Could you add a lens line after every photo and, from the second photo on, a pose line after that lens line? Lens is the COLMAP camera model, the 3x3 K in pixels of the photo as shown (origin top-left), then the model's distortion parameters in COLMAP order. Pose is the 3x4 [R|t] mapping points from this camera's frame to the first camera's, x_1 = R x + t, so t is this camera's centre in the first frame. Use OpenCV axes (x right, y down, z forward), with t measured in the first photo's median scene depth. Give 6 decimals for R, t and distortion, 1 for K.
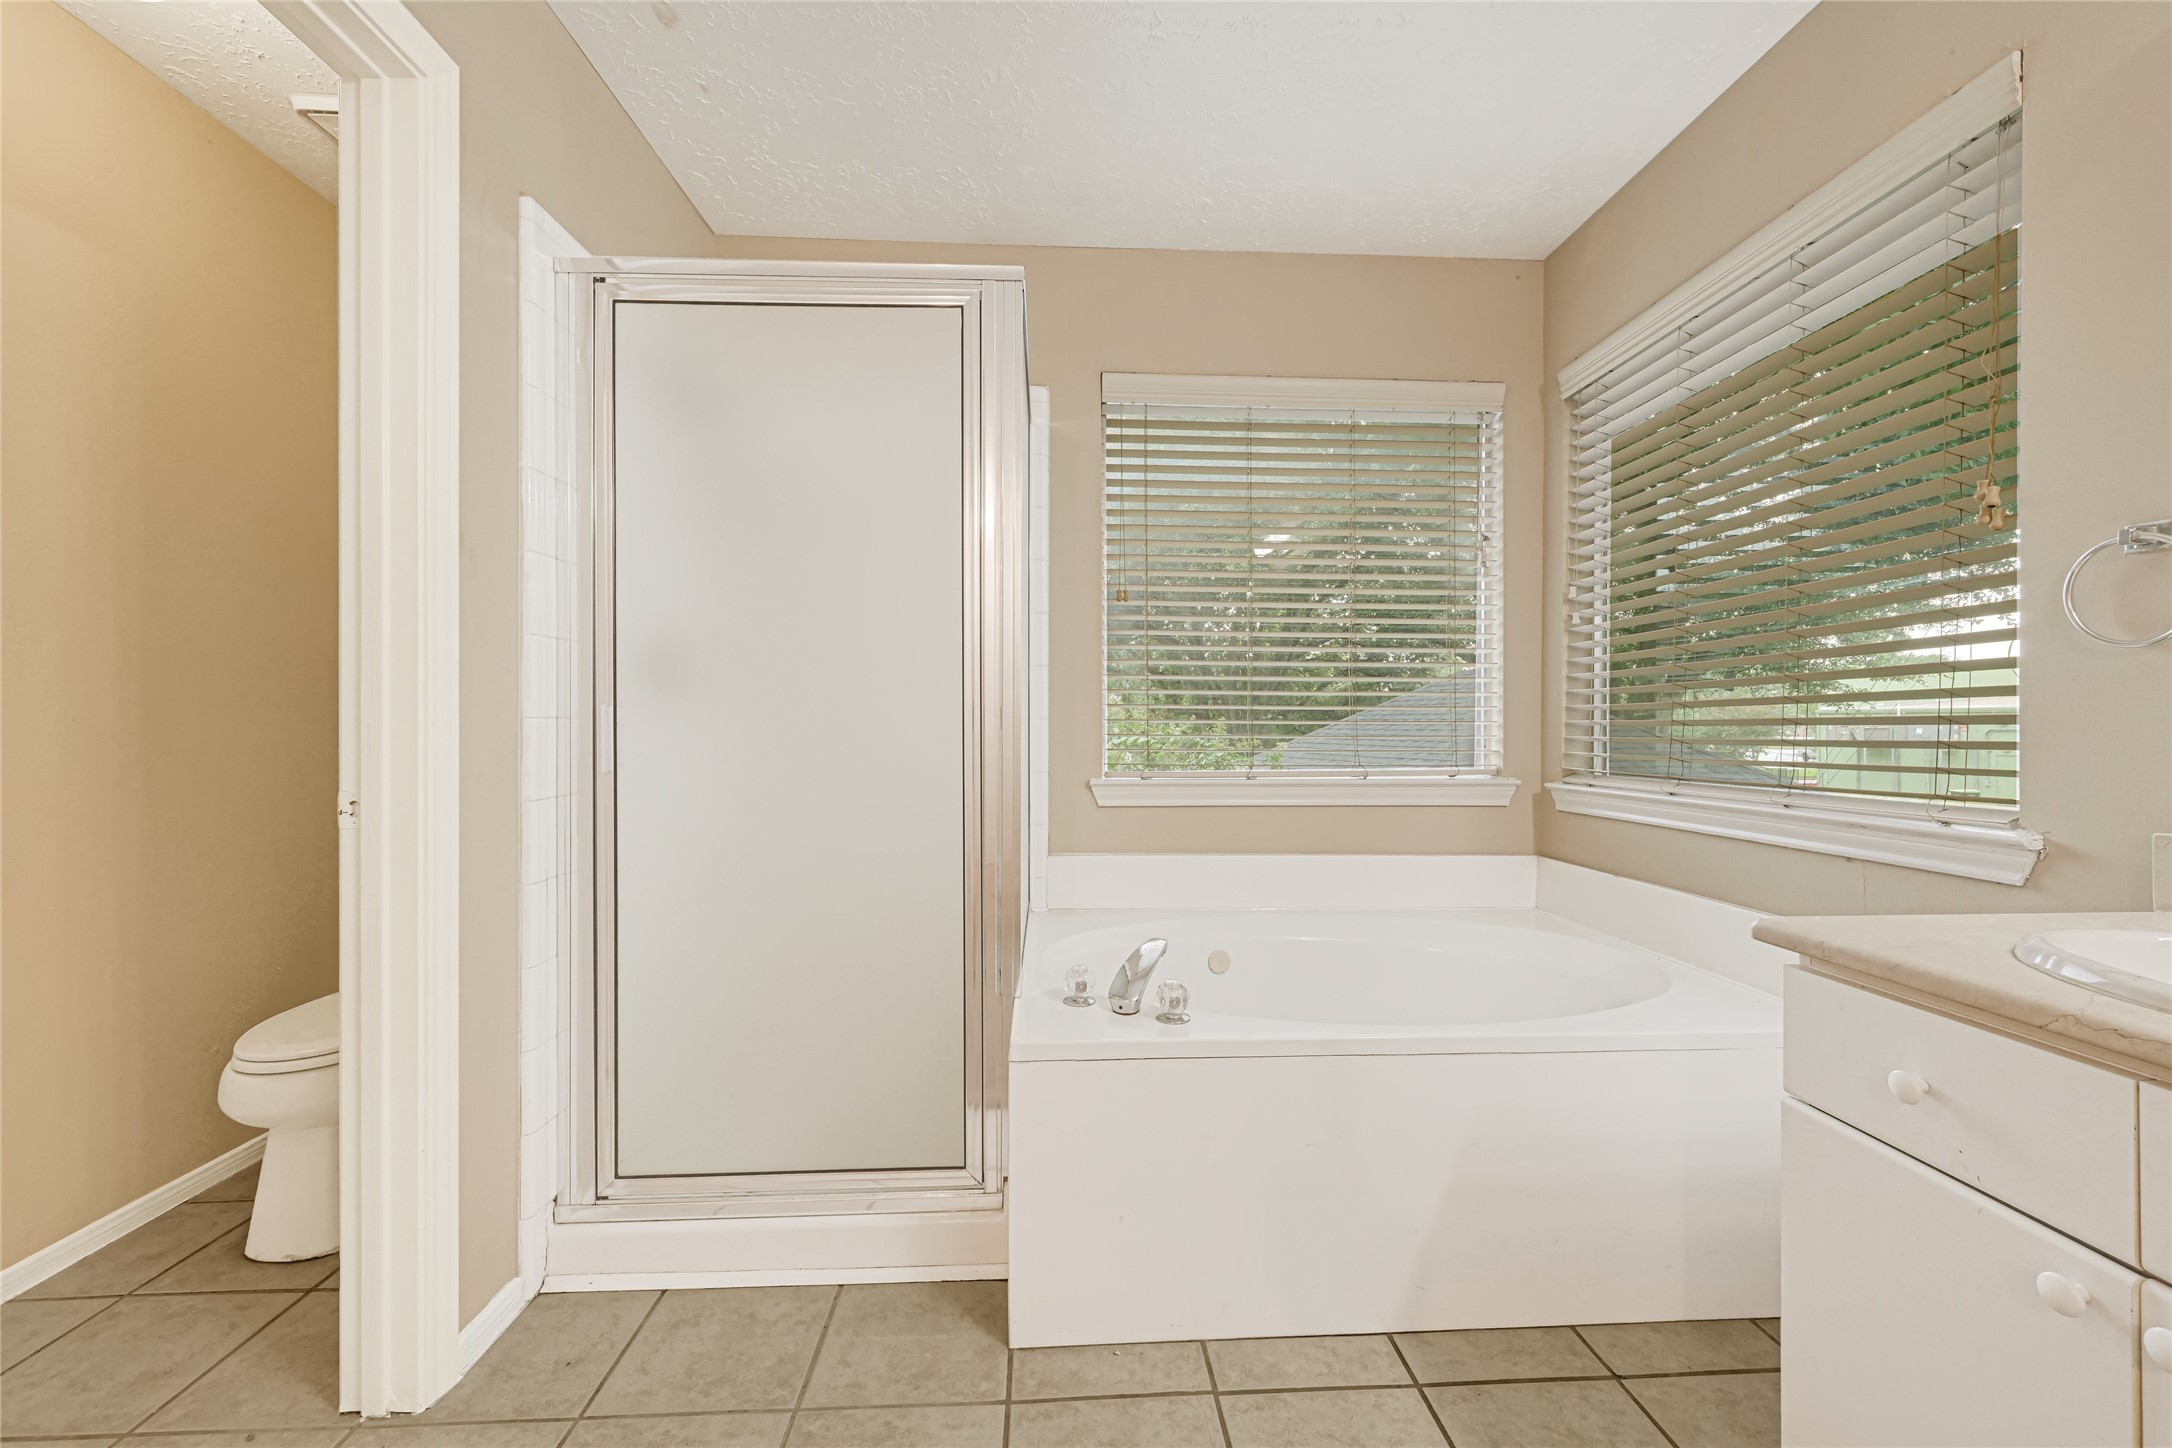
lens RADIAL K [[906.2, 0, 1067.7], [0, 906.2, 720.0], [0, 0, 1]] dist [-0.002371, 0.000644]
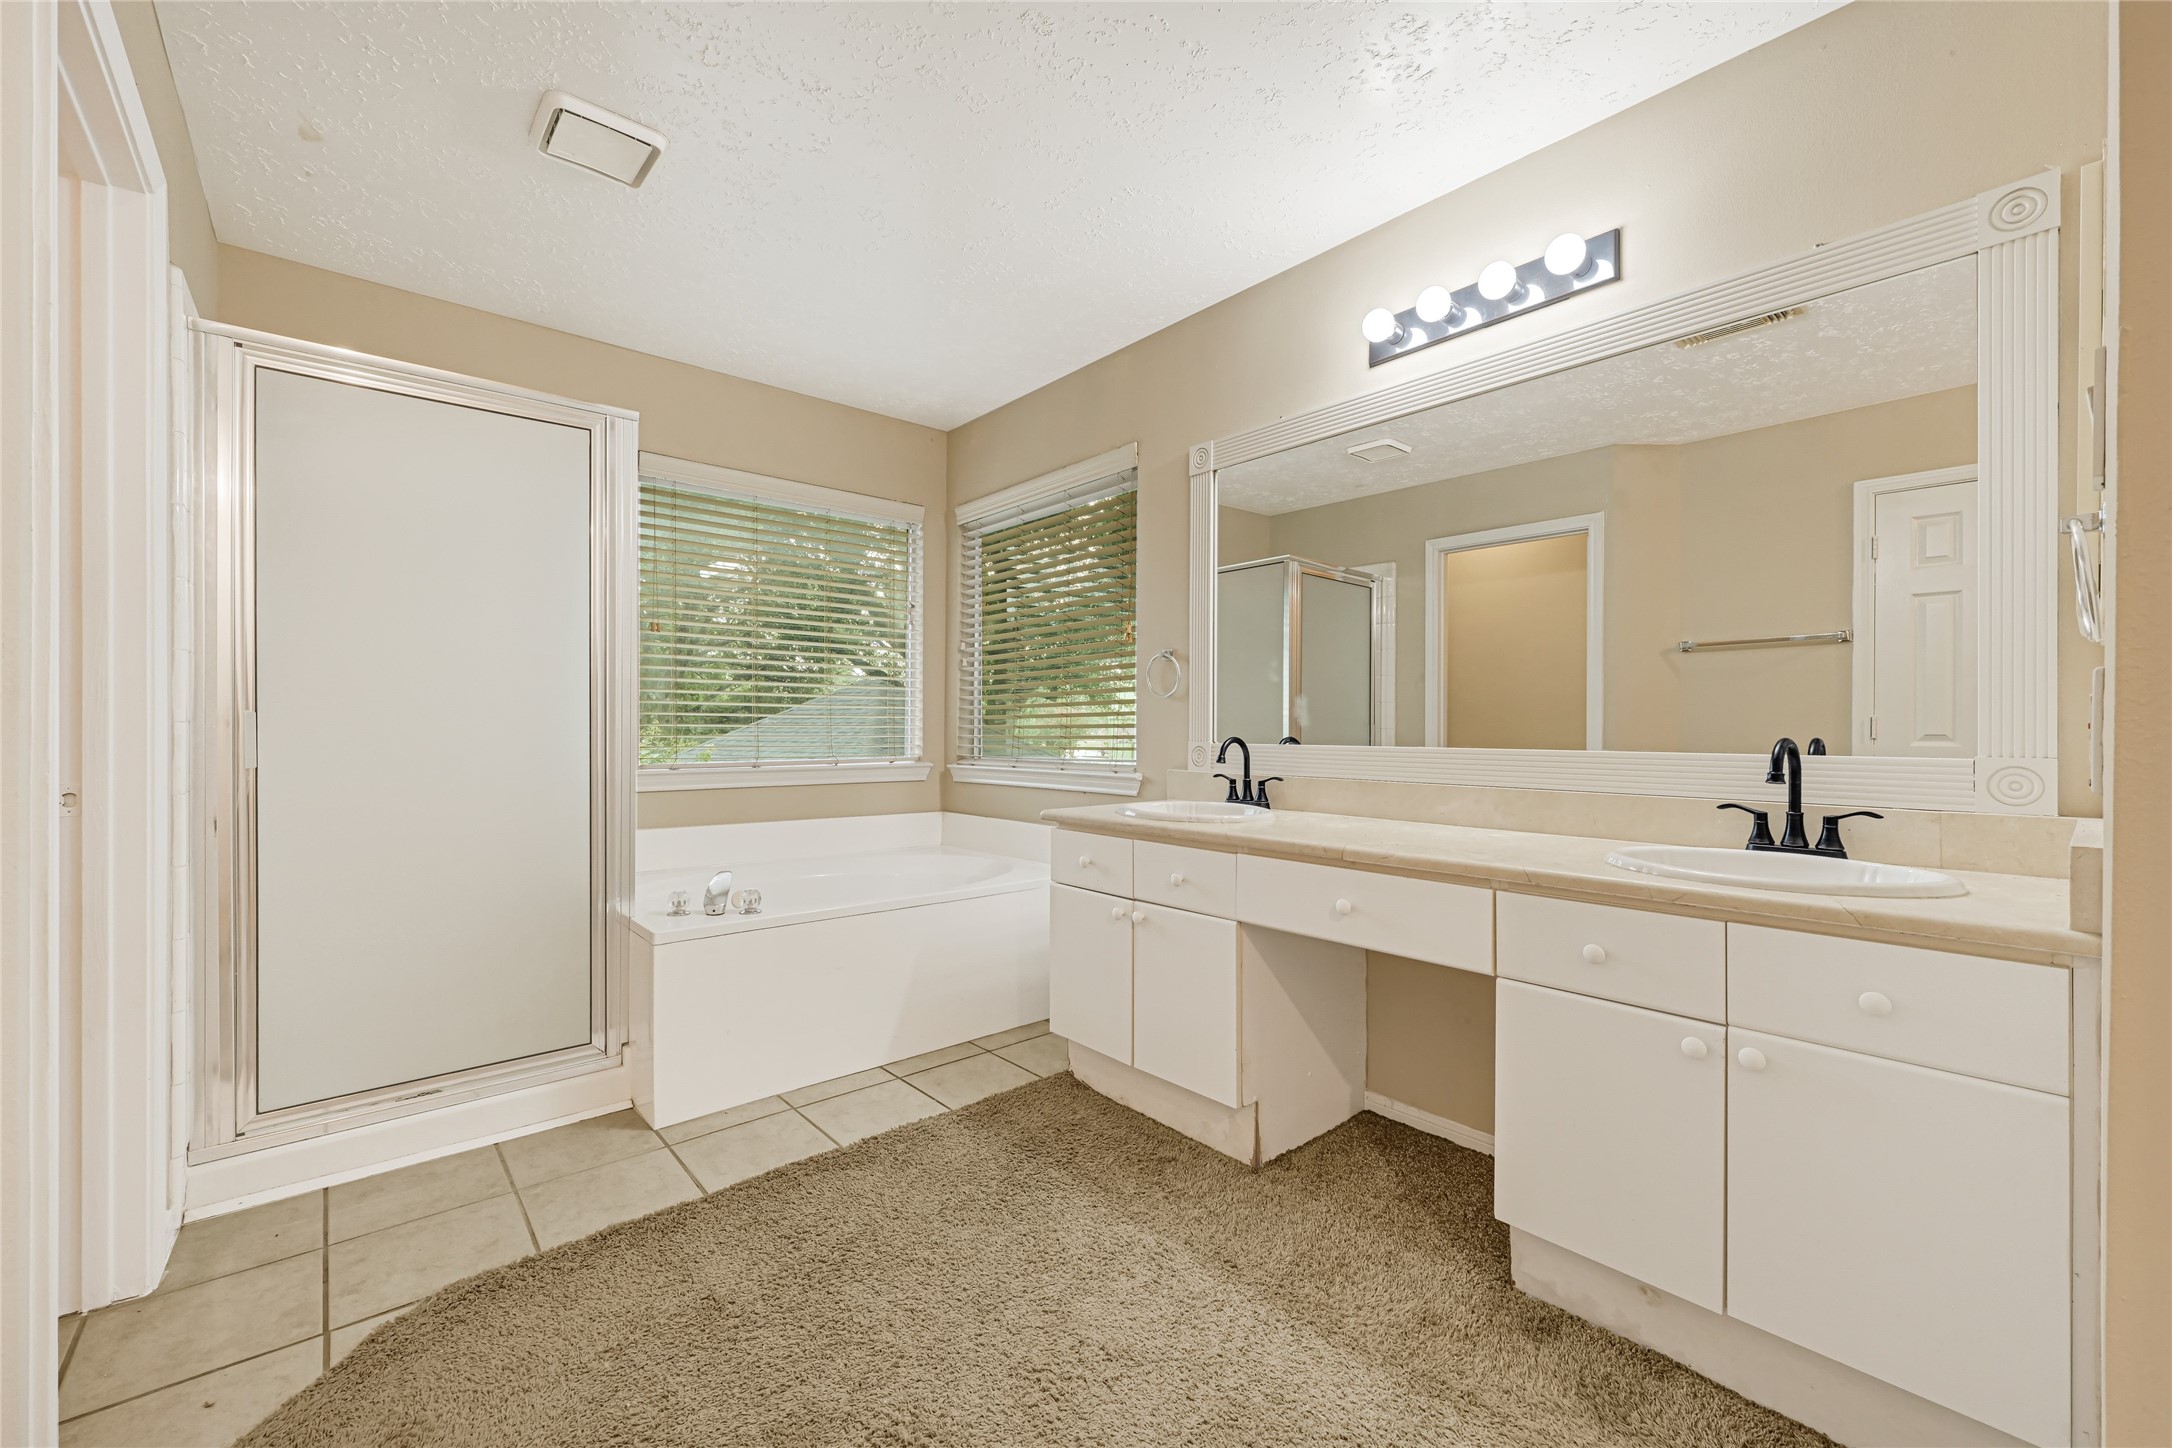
lens RADIAL K [[881.4, 0, 1086.4], [0, 881.4, 727.9], [0, 0, 1]] dist [0.000152, 0.000423]
pose [[0.785648, 0.000160, 0.618674, -0.237026], [-0.003410, 0.999986, 0.004073, -0.001797], [-0.618665, -0.005310, 0.785637, -0.364601]]
